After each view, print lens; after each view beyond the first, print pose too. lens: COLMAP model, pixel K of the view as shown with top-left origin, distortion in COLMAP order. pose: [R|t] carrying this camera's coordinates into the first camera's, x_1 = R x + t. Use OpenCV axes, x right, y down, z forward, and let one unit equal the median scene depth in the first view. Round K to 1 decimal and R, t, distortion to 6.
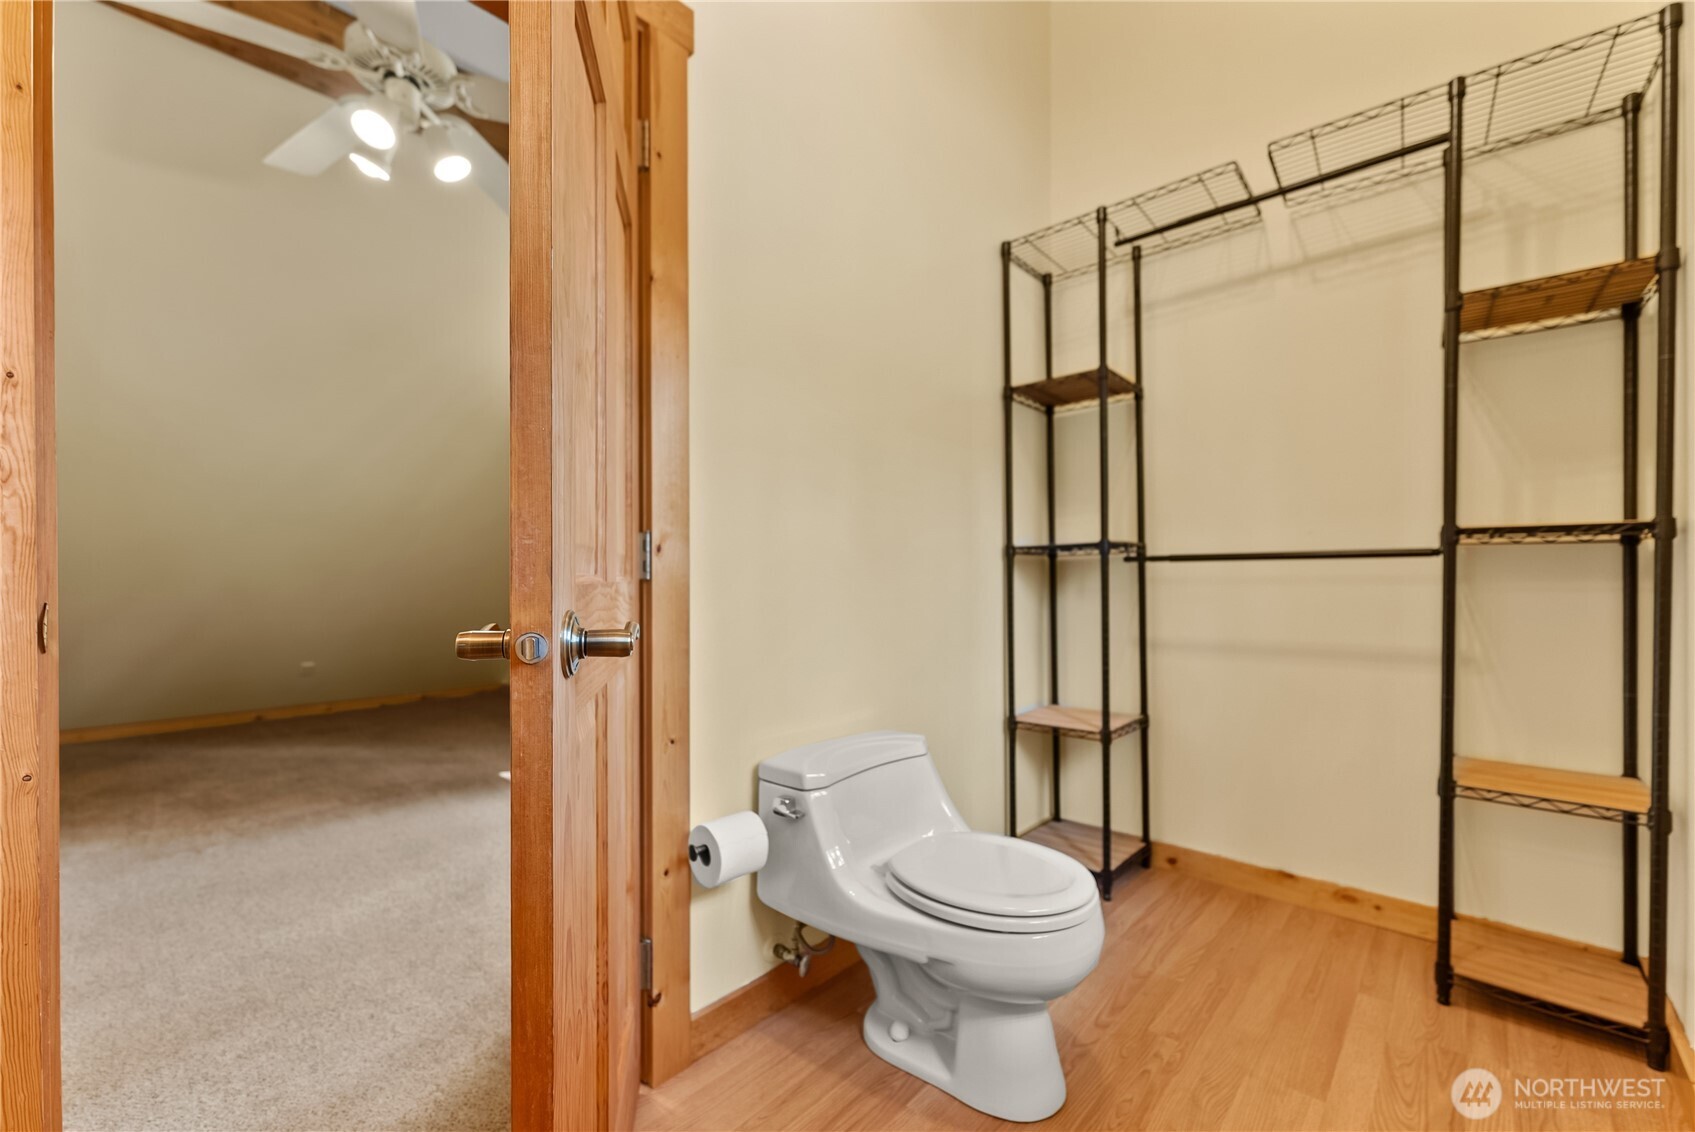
lens RADIAL K [[712.6, 0, 846.0], [0, 712.6, 579.2], [0, 0, 1]] dist [-0.004509, -0.000344]
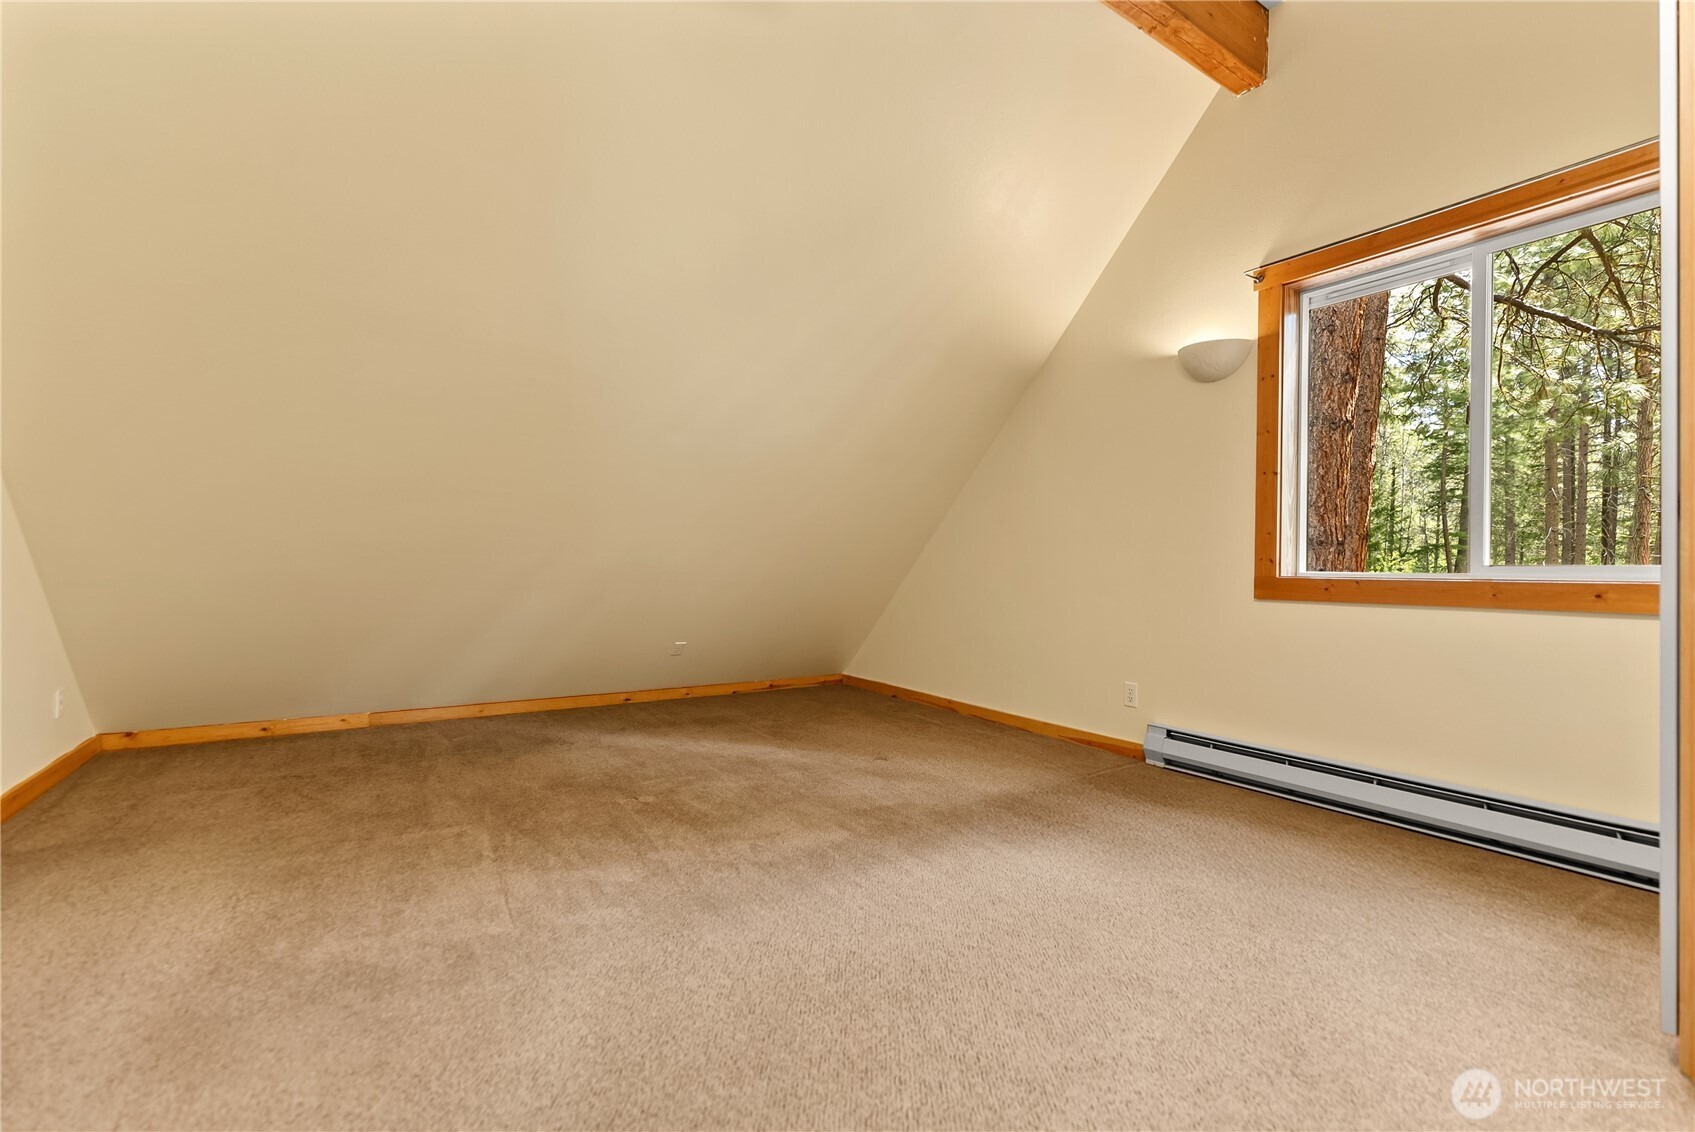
lens RADIAL K [[725.0, 0, 837.9], [0, 725.0, 565.4], [0, 0, 1]] dist [-0.005290, 0.000705]
pose [[0.969112, 0.013324, -0.246261, -0.509427], [-0.013407, 0.999909, 0.001339, 0.018997], [0.246257, 0.002004, 0.969203, 0.215617]]
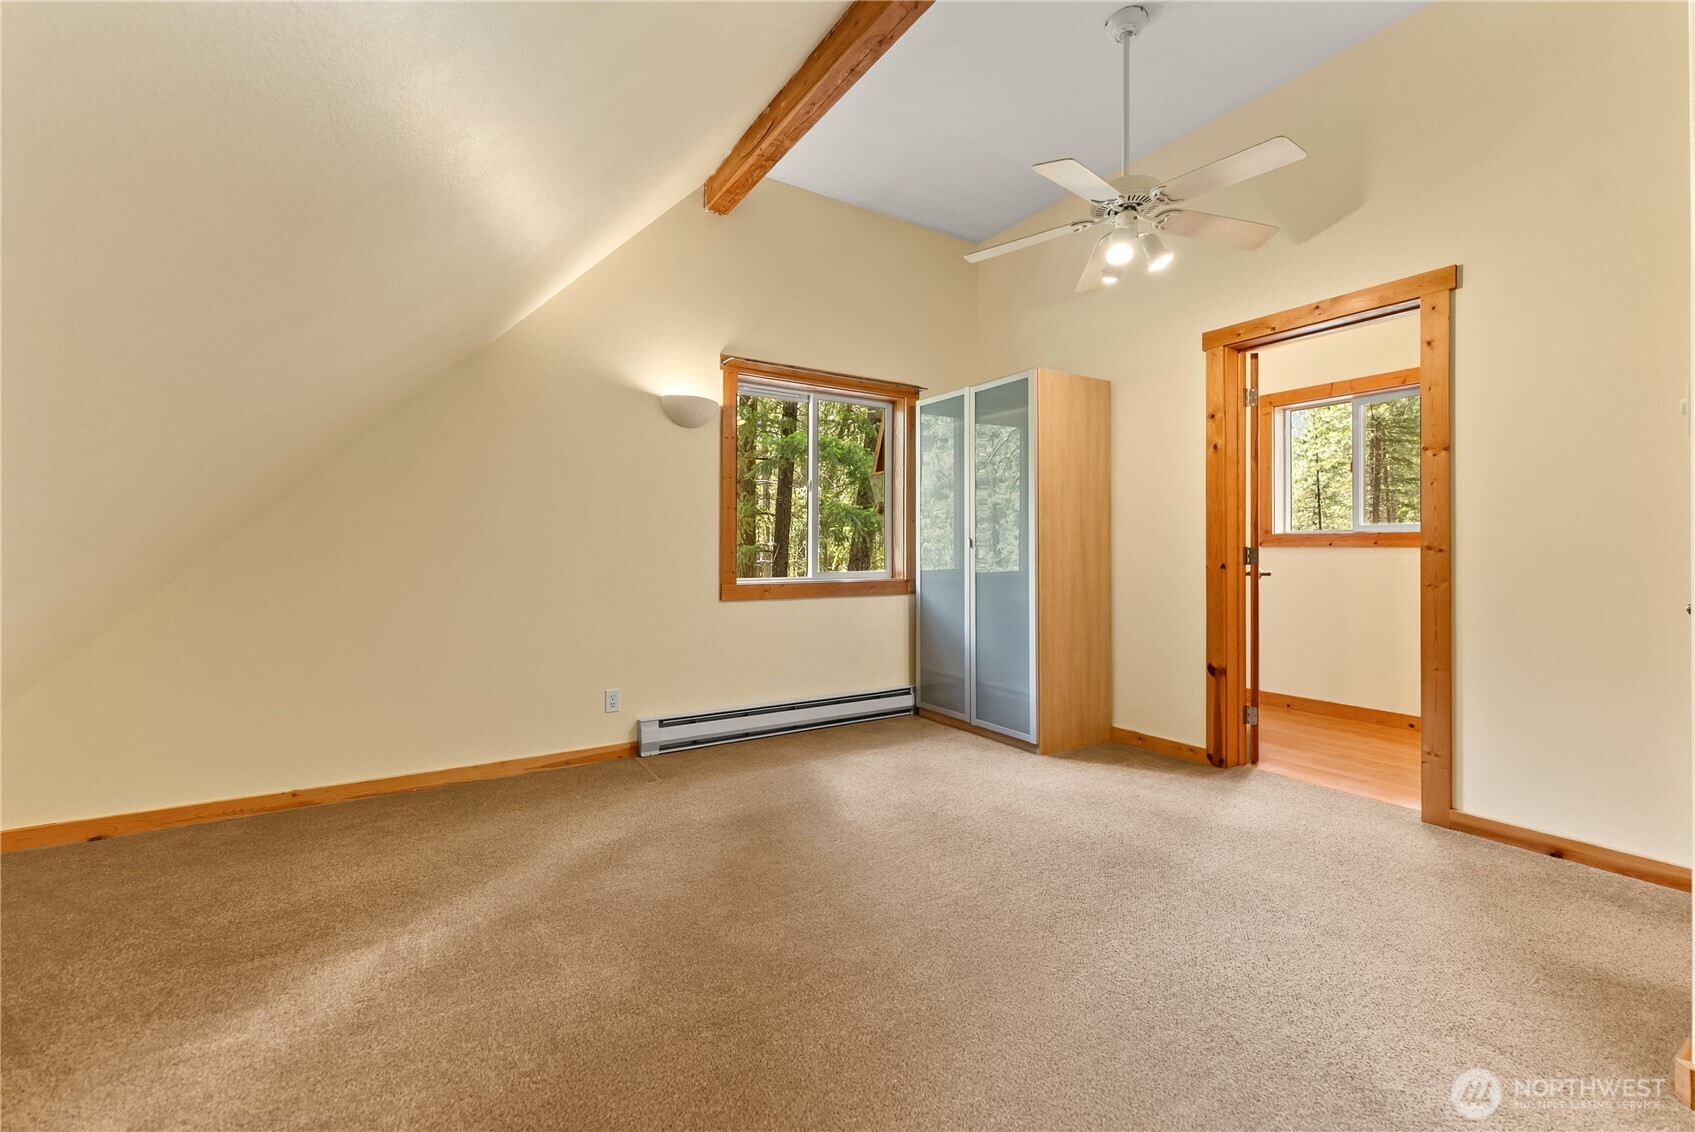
lens RADIAL K [[712.6, 0, 834.8], [0, 712.6, 541.7], [0, 0, 1]] dist [-0.004509, -0.000344]
pose [[0.273024, 0.007138, 0.961981, -1.324537], [-0.003423, 0.999973, -0.006448, -0.036865], [-0.962001, -0.001533, 0.273041, 0.716466]]
